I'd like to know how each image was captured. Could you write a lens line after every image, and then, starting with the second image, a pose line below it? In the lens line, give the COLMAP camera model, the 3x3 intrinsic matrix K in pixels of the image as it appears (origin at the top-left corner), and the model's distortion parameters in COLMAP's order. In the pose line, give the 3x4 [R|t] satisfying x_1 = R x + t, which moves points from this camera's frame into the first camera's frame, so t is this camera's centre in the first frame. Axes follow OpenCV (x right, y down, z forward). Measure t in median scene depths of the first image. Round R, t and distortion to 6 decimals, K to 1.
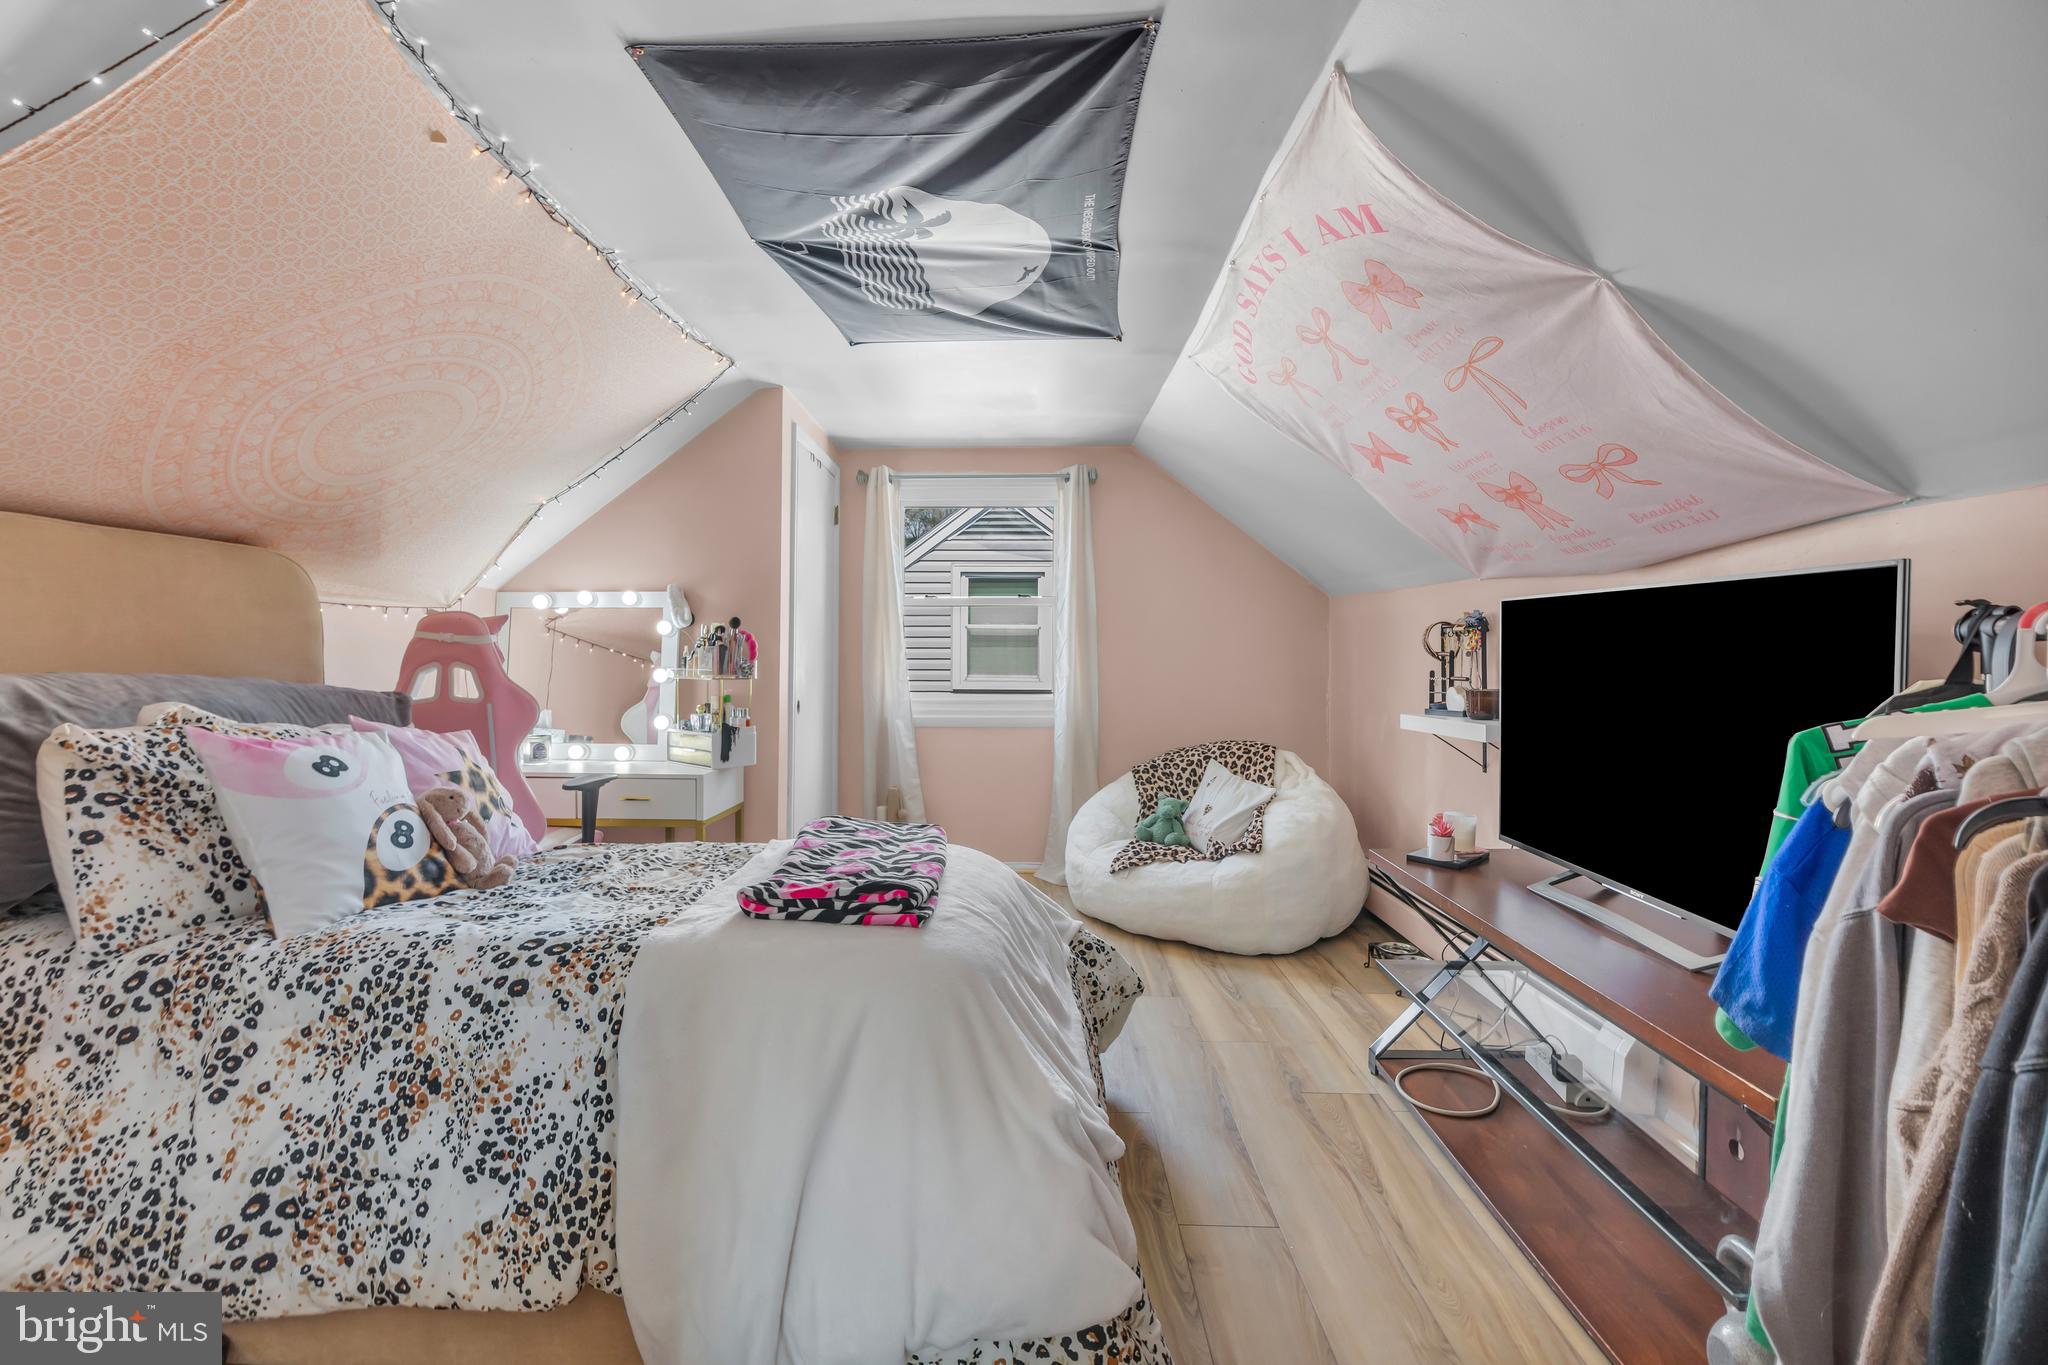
lens RADIAL K [[896.2, 0, 1002.0], [0, 896.2, 675.1], [0, 0, 1]] dist [-0.000972, -0.001454]
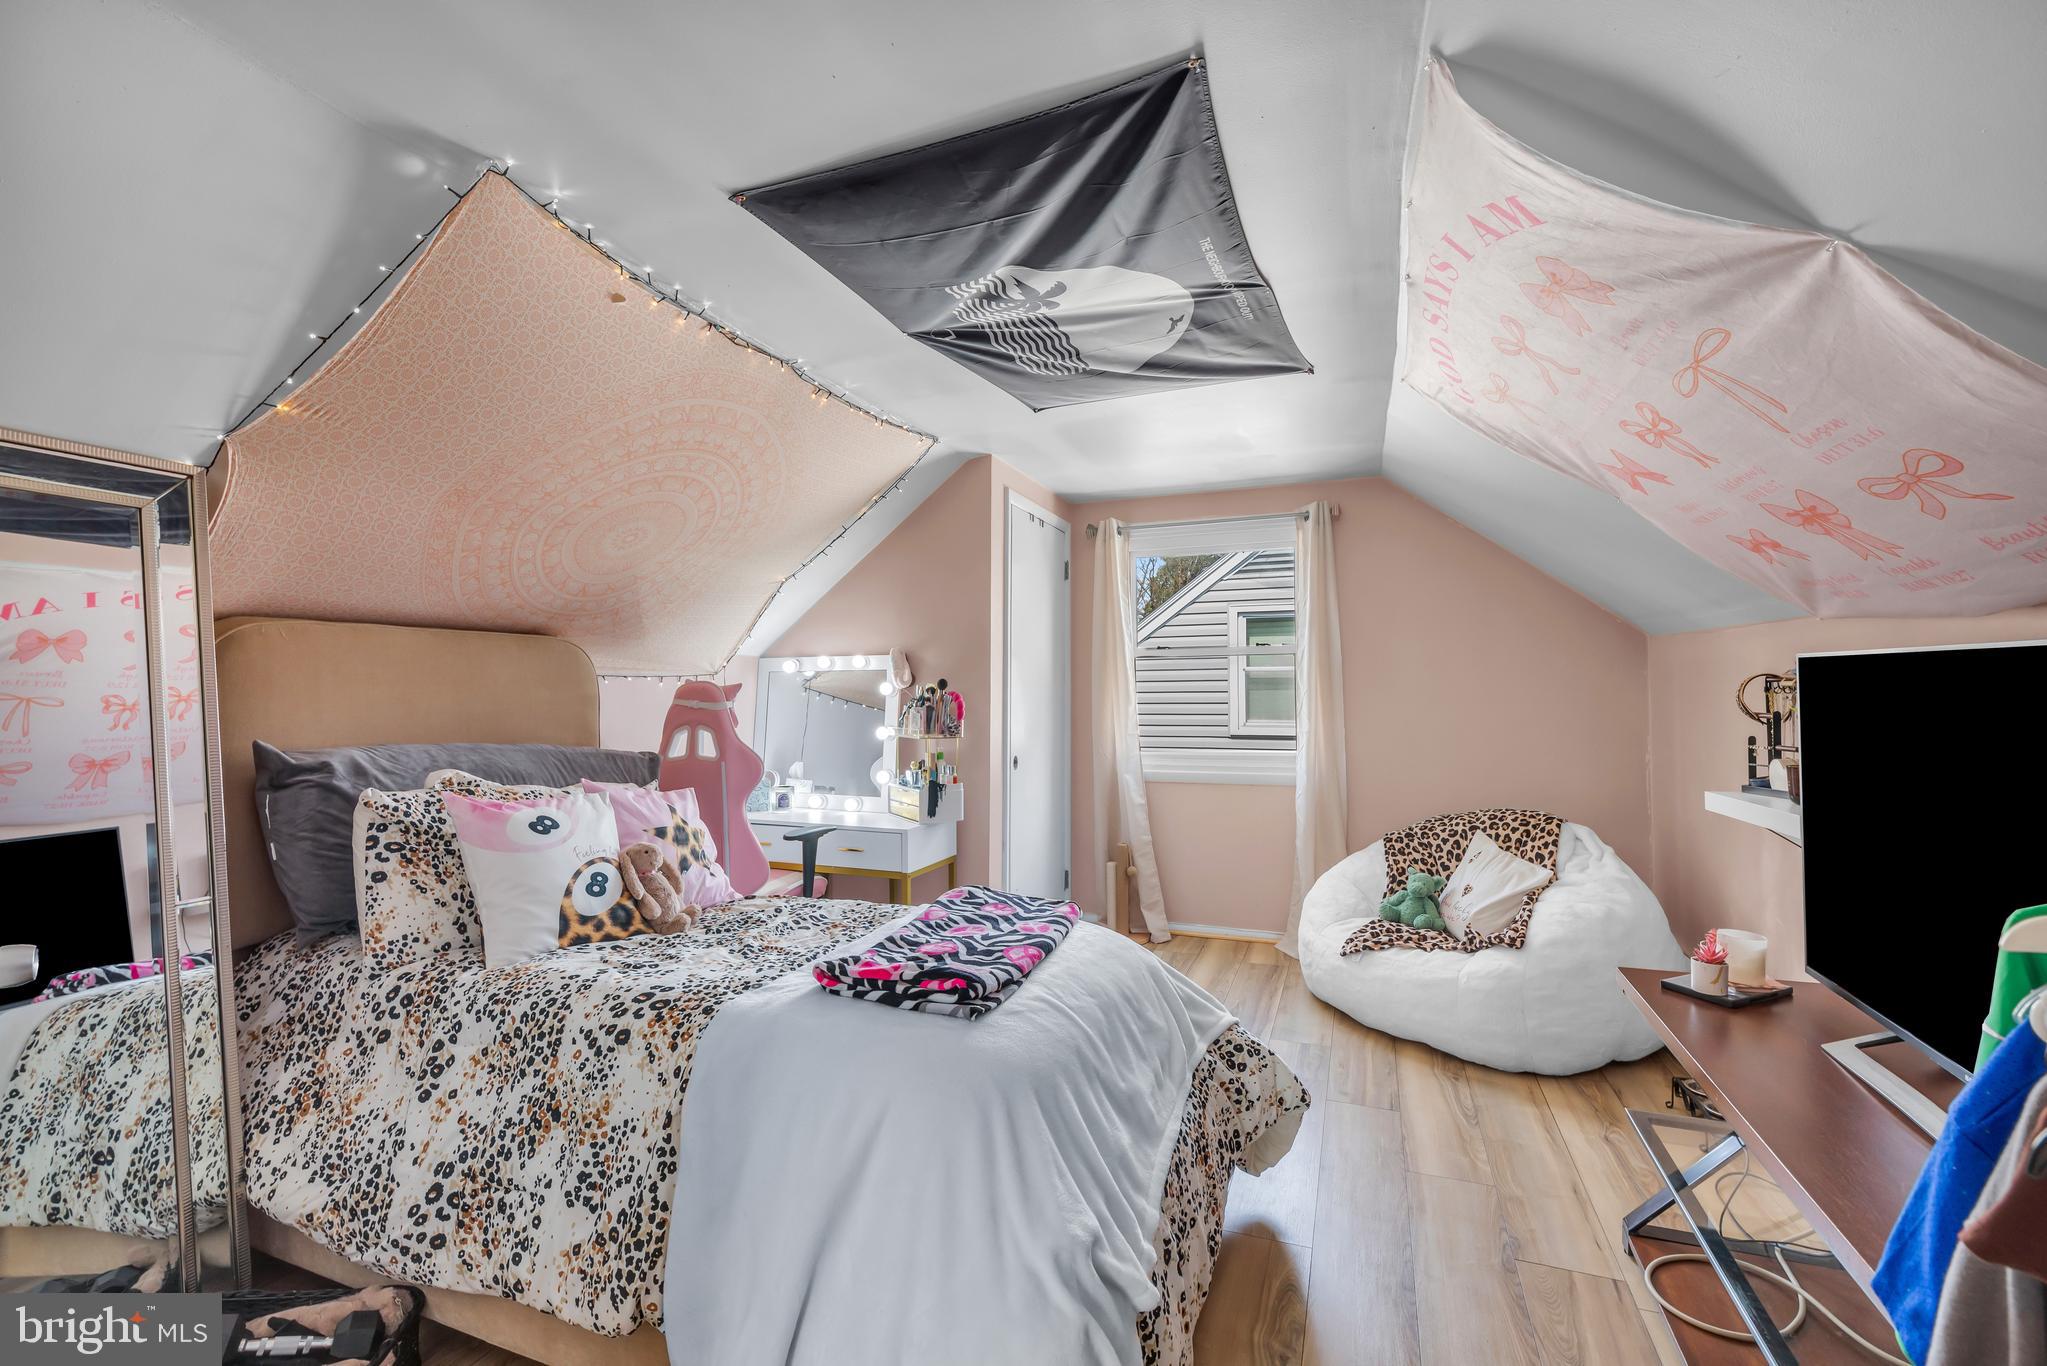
lens RADIAL K [[899.0, 0, 1001.2], [0, 899.0, 685.0], [0, 0, 1]] dist [-0.000289, -0.000624]
pose [[0.937933, -0.011675, -0.346620, 0.199253], [0.001674, 0.999574, -0.029138, -0.040275], [0.346812, 0.026749, 0.937553, 0.054916]]
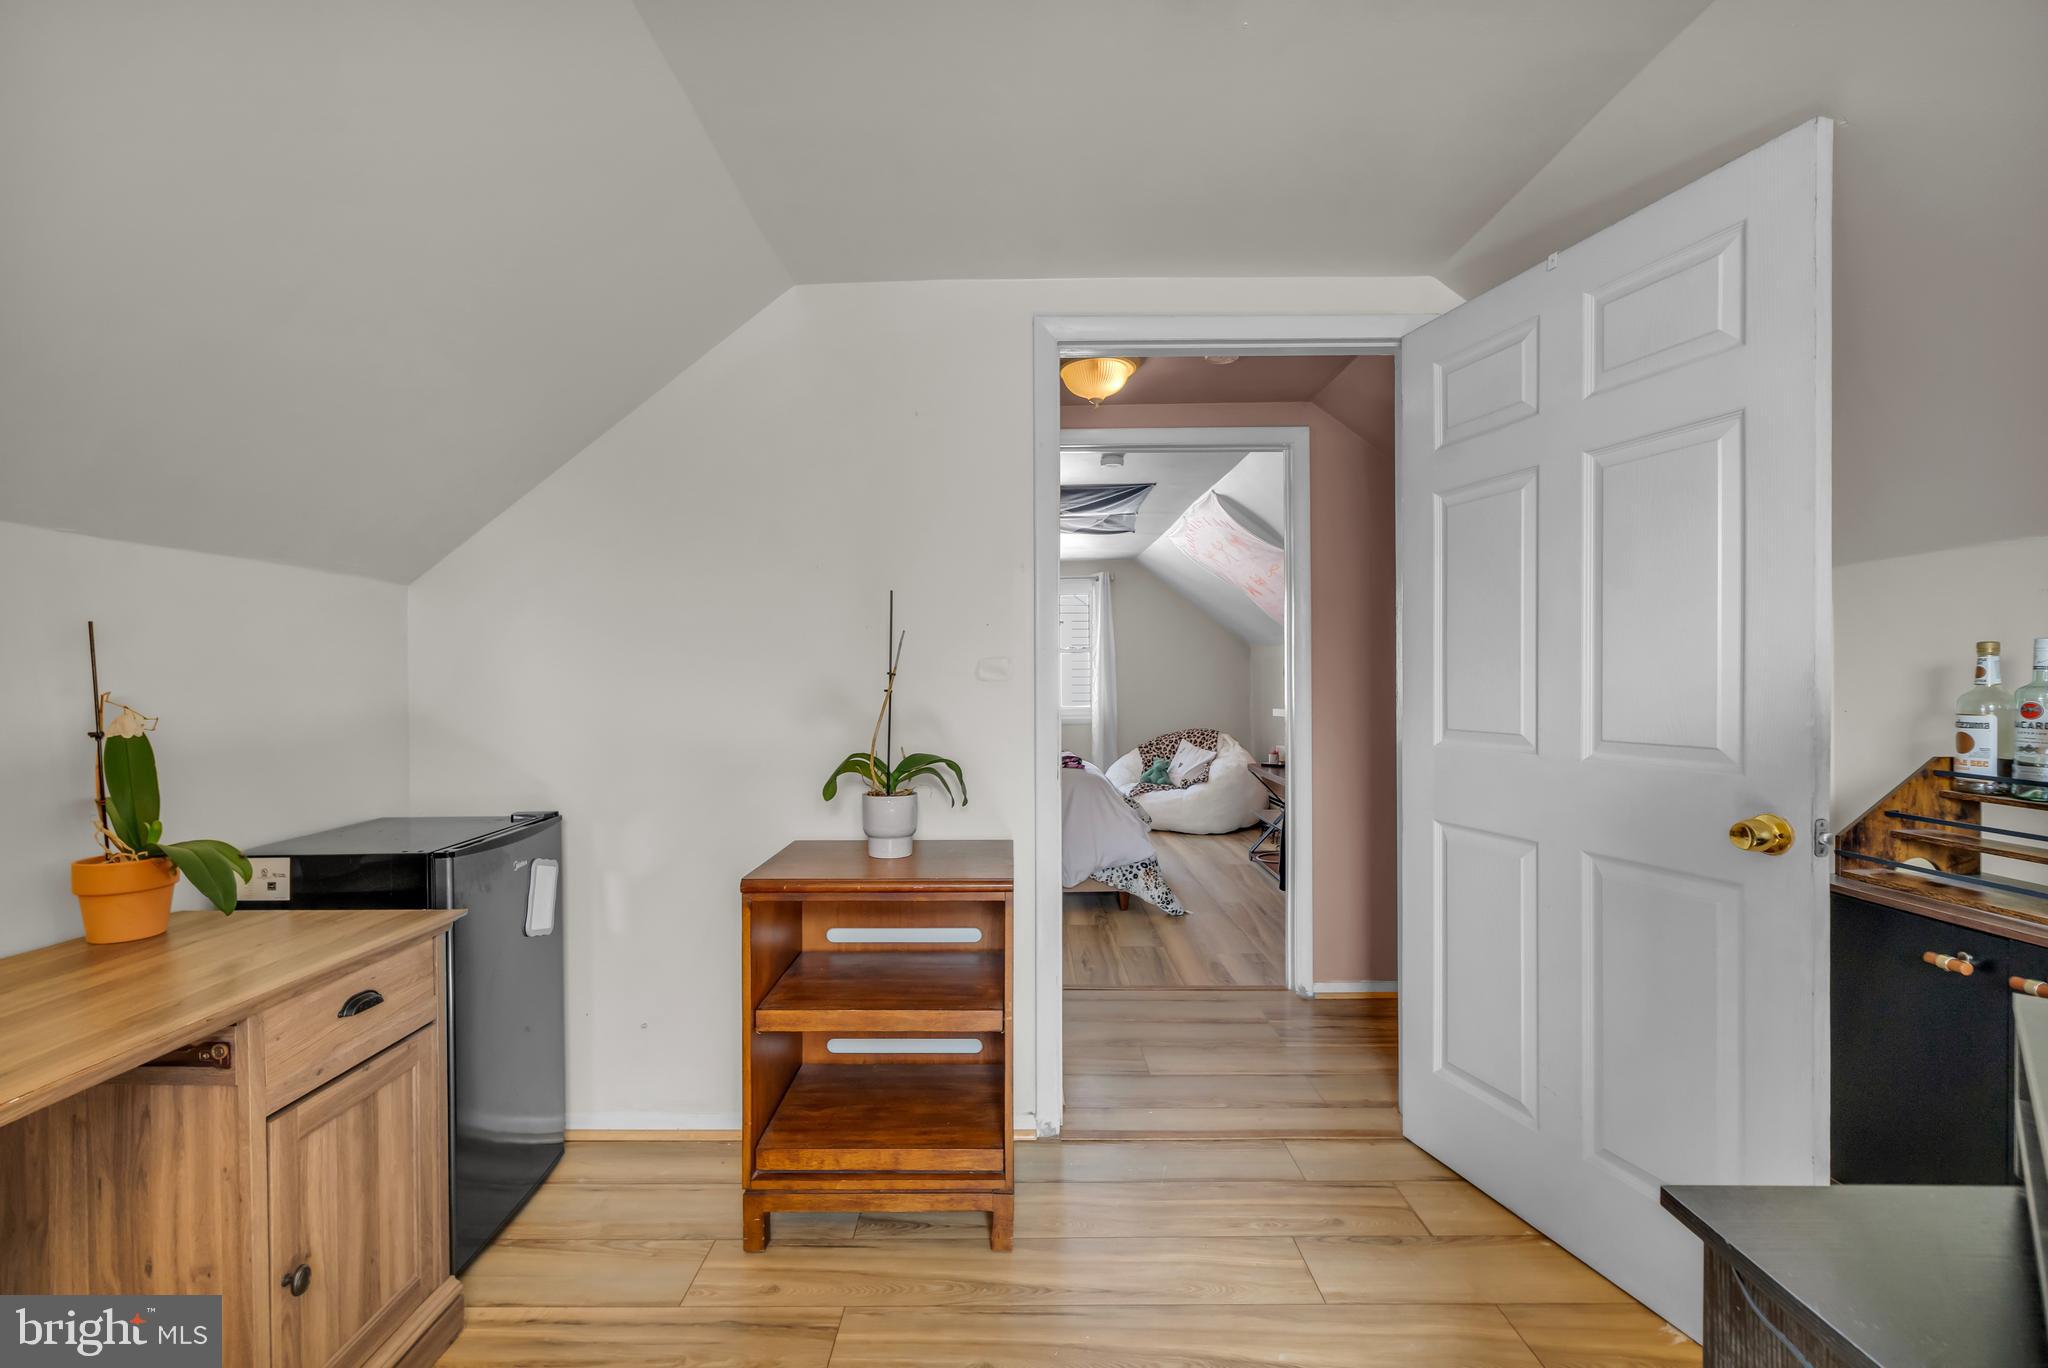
lens RADIAL K [[896.2, 0, 1002.0], [0, 896.2, 676.6], [0, 0, 1]] dist [-0.000972, -0.001454]
pose [[0.999769, -0.010823, 0.018581, -0.298760], [0.011409, 0.999432, -0.031721, 0.042629], [-0.018227, 0.031926, 0.999324, -1.477612]]
